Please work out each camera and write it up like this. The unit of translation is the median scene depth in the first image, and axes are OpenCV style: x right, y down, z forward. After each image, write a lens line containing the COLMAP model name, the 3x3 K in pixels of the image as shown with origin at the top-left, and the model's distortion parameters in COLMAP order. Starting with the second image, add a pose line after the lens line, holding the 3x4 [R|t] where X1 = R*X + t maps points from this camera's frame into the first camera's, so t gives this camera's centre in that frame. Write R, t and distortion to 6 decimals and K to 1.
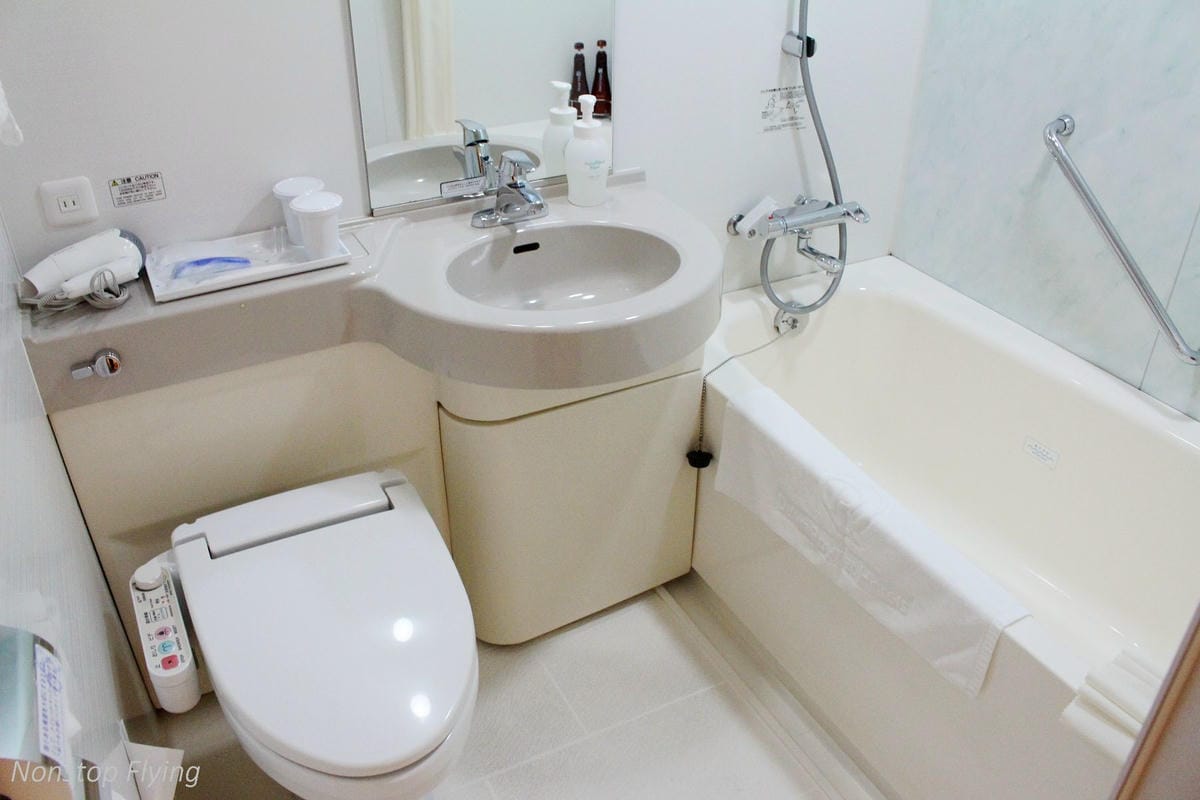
lens RADIAL K [[1010.4, 0, 600.0], [0, 1010.4, 400.0], [0, 0, 1]] dist [-0.146564, 0.105970]
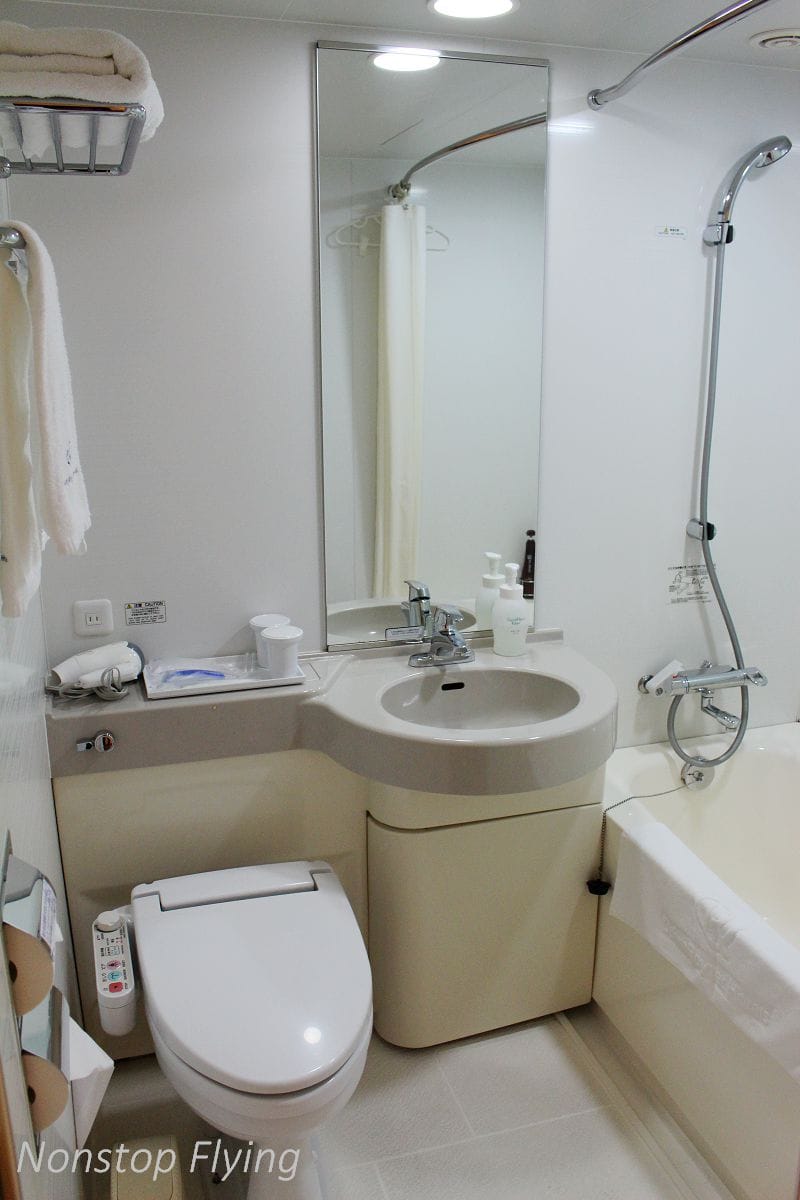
lens RADIAL K [[1010.4, 0, 400.0], [0, 1010.4, 600.0], [0, 0, 1]] dist [-0.146564, 0.105970]
pose [[0.983992, 0.040467, -0.173558, 0.065332], [-0.088072, 0.957063, -0.276177, 0.082540], [0.154930, 0.287041, 0.945306, -0.154028]]
